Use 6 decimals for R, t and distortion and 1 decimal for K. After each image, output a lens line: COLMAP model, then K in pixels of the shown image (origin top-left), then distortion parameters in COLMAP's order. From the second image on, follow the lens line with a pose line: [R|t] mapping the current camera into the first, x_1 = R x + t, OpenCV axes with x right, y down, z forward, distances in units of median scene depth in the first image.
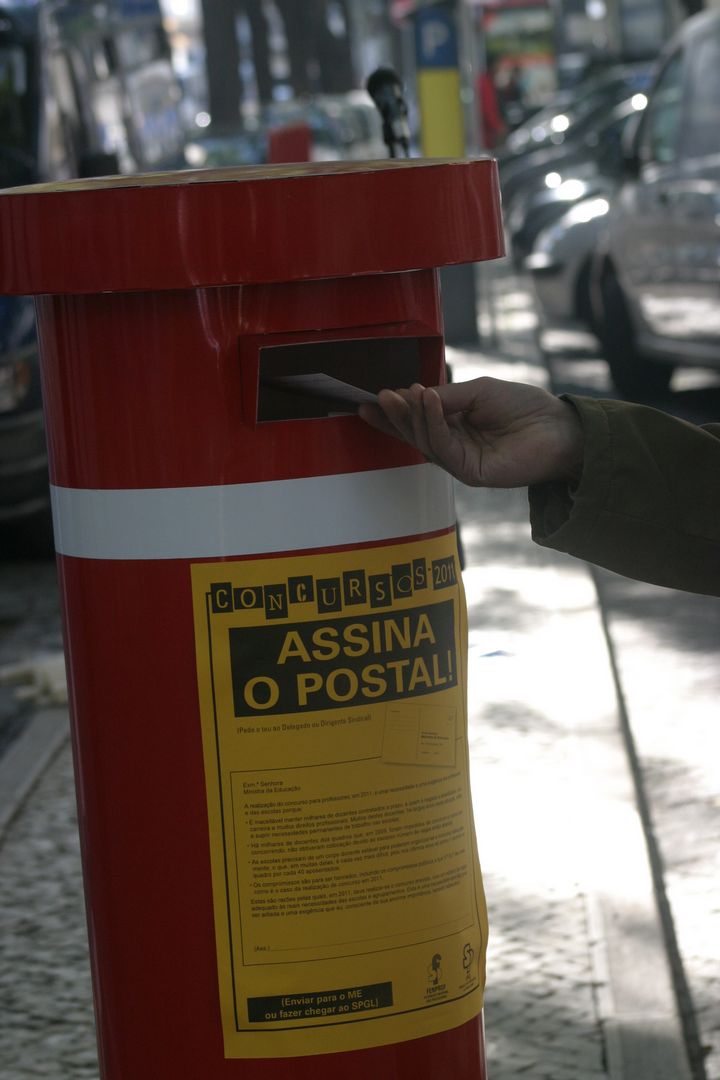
lens RADIAL K [[4076.8, 0, 359.6], [0, 4076.8, 540.7], [0, 0, 1]] dist [0.035491, 0.000000]
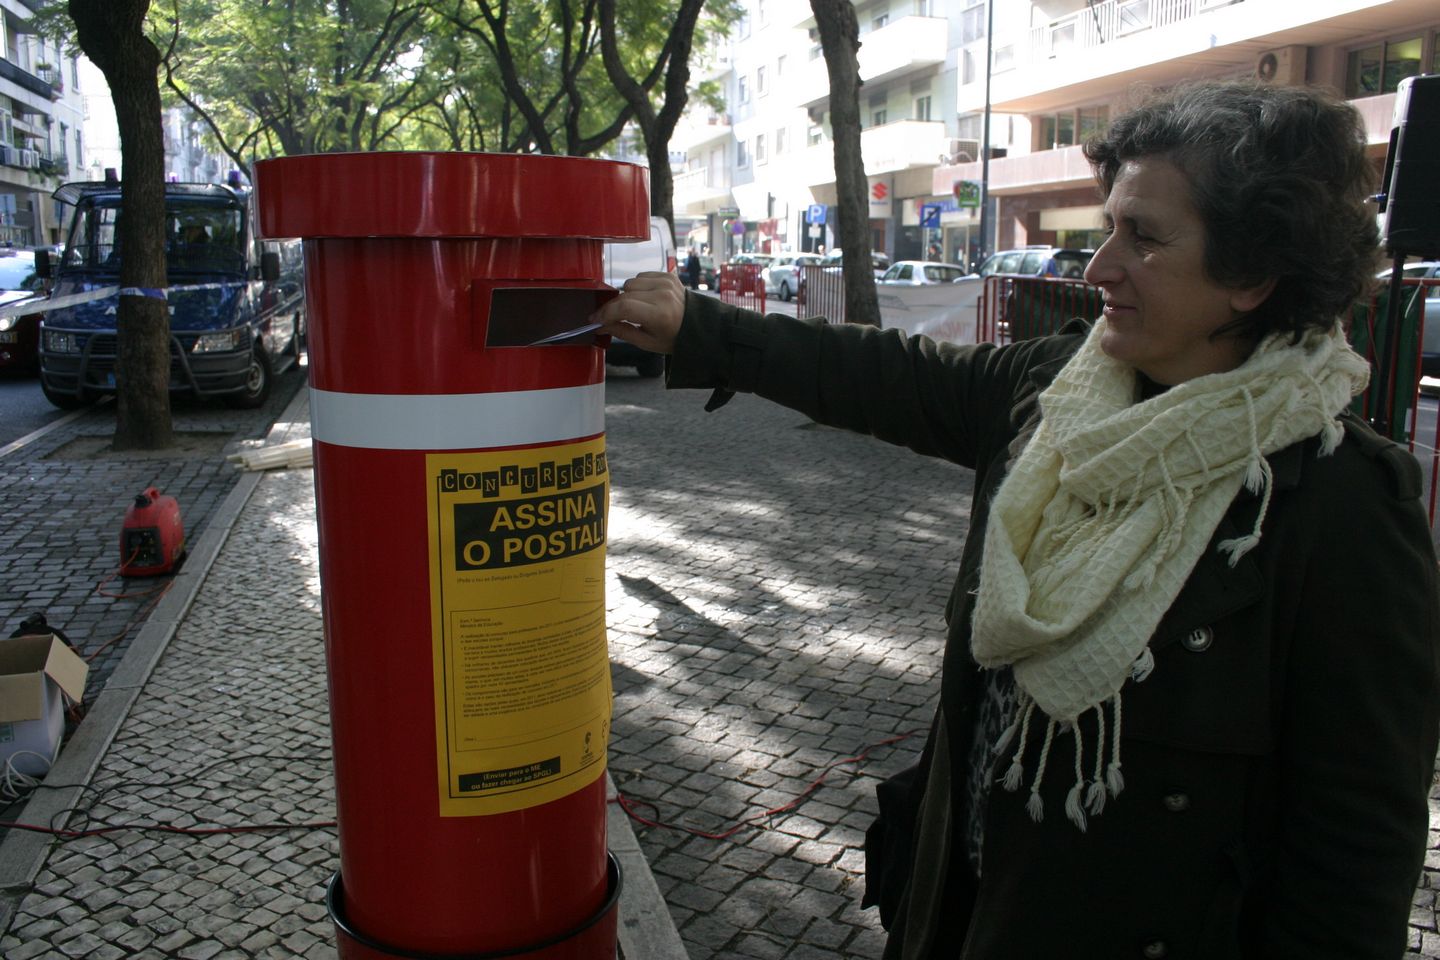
lens RADIAL K [[1285.2, 0, 728.9], [0, 1285.2, 482.6], [0, 0, 1]] dist [-0.133282, 0.089707]
pose [[0.955618, 0.024141, 0.293619, -0.067798], [-0.040987, 0.997839, 0.051356, -0.010019], [-0.291745, -0.061111, 0.954542, 0.577288]]
